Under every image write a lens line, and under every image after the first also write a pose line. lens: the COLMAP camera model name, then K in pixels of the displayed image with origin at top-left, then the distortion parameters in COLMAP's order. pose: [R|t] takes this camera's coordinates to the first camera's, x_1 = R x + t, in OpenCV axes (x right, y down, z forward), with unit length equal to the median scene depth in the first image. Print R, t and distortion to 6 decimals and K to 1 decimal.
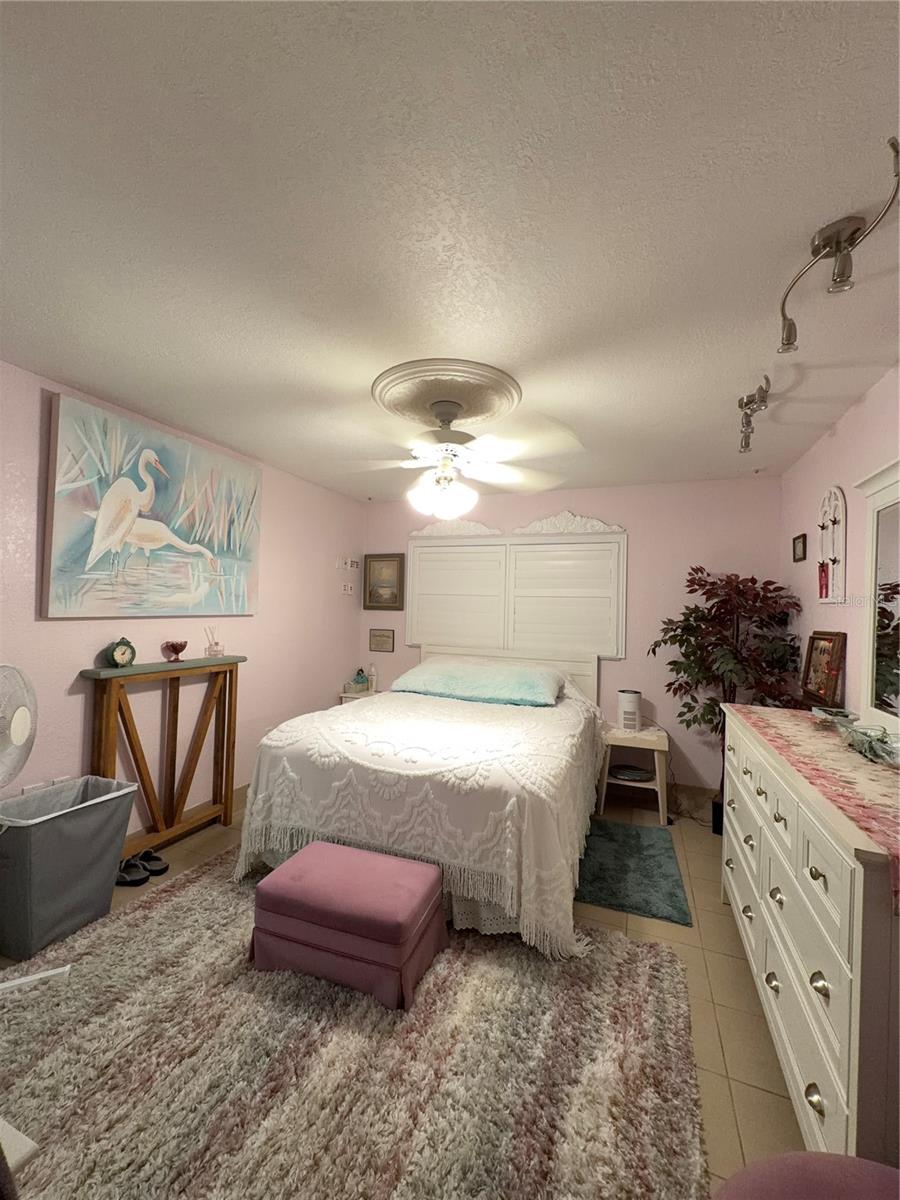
lens RADIAL K [[476.5, 0, 448.2], [0, 476.5, 597.7], [0, 0, 1]] dist [-0.001249, 0.000068]
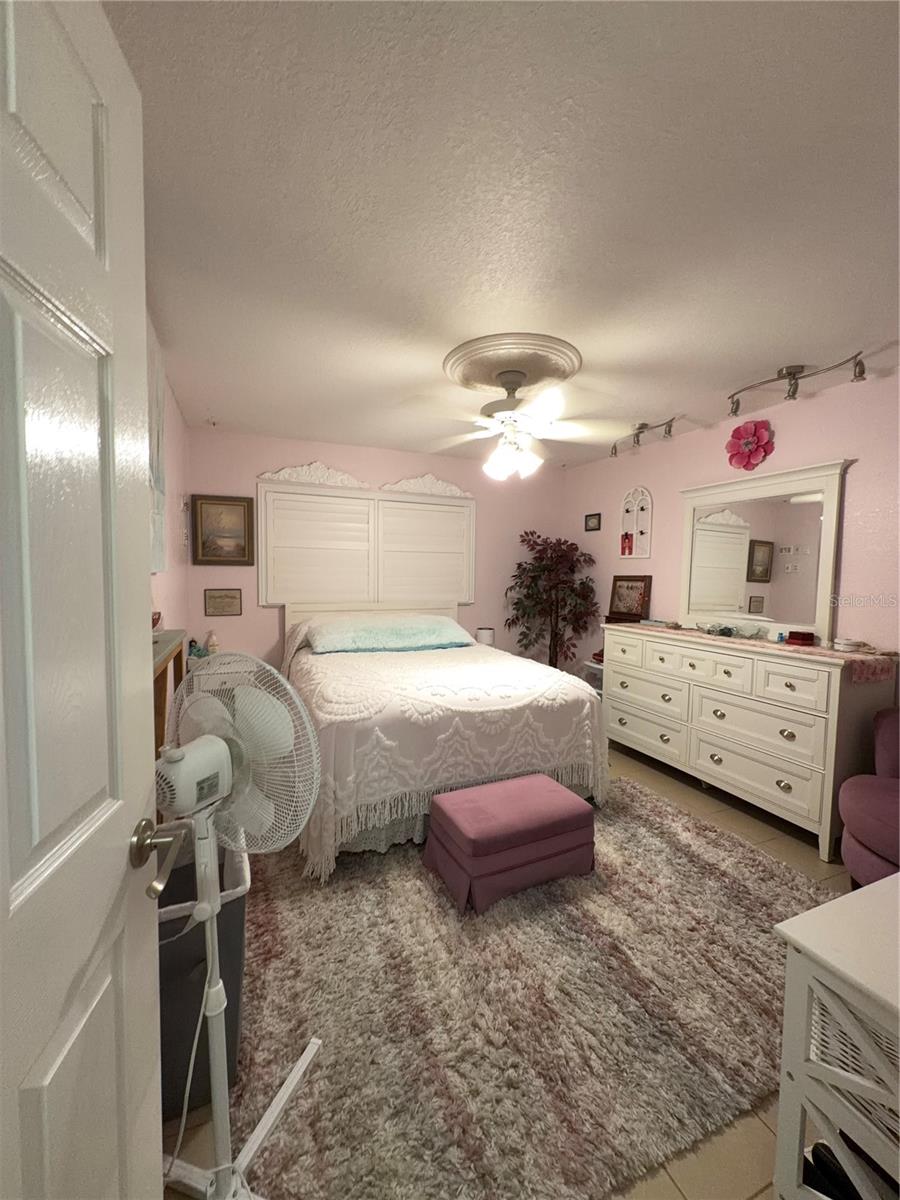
lens RADIAL K [[476.5, 0, 443.2], [0, 476.5, 601.0], [0, 0, 1]] dist [-0.001249, 0.000068]
pose [[0.713697, -0.058375, 0.698018, -0.895179], [-0.010892, 0.995476, 0.094387, 0.011318], [-0.700370, -0.074967, 0.709832, 0.299483]]
